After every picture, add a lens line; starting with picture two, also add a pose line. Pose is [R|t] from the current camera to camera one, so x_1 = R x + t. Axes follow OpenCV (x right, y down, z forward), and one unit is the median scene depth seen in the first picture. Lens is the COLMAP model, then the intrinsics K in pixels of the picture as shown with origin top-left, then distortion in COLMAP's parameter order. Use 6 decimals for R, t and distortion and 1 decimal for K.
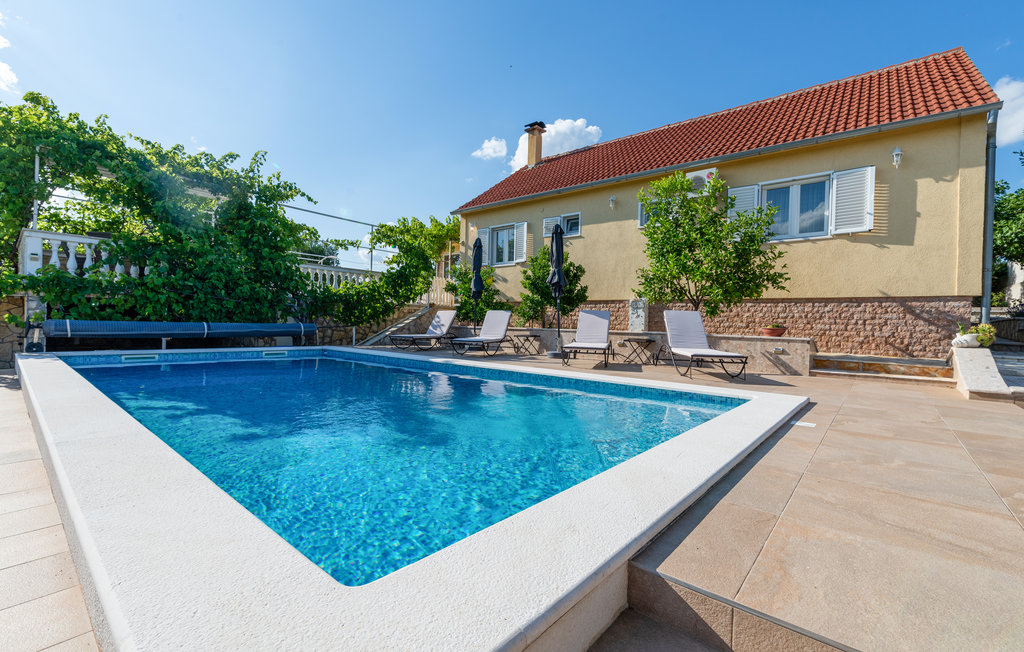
lens RADIAL K [[436.1, 0, 509.6], [0, 436.1, 330.6], [0, 0, 1]] dist [-0.002840, -0.000237]
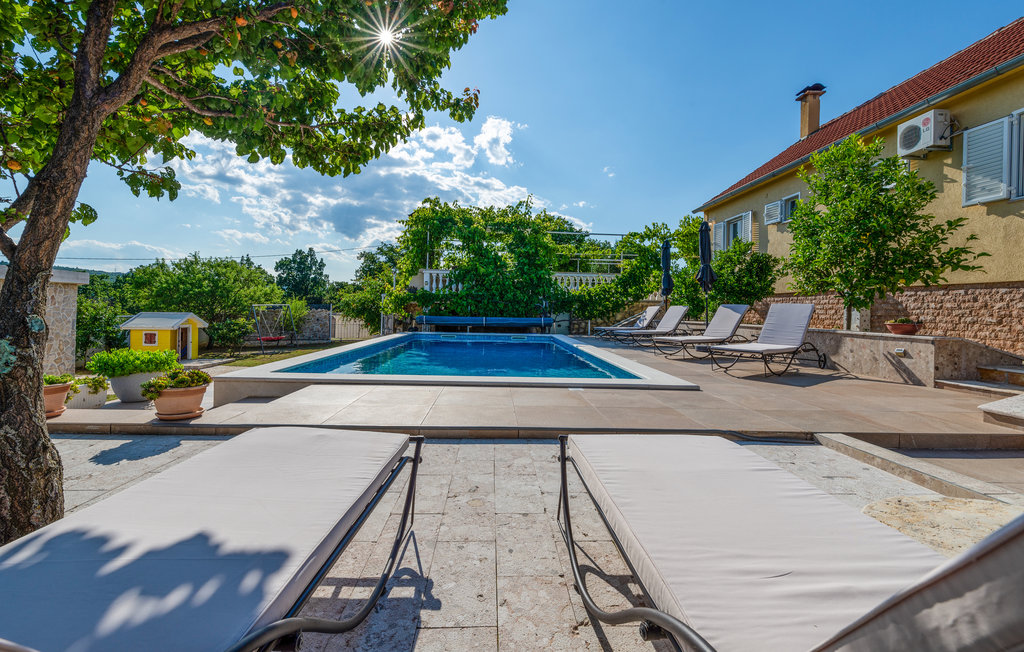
lens RADIAL K [[436.1, 0, 514.7], [0, 436.1, 317.2], [0, 0, 1]] dist [-0.002840, -0.000237]
pose [[0.691376, -0.000417, -0.722495, 0.492165], [-0.013569, 0.999816, -0.013561, 0.002097], [0.722367, 0.019180, 0.691244, -0.027633]]
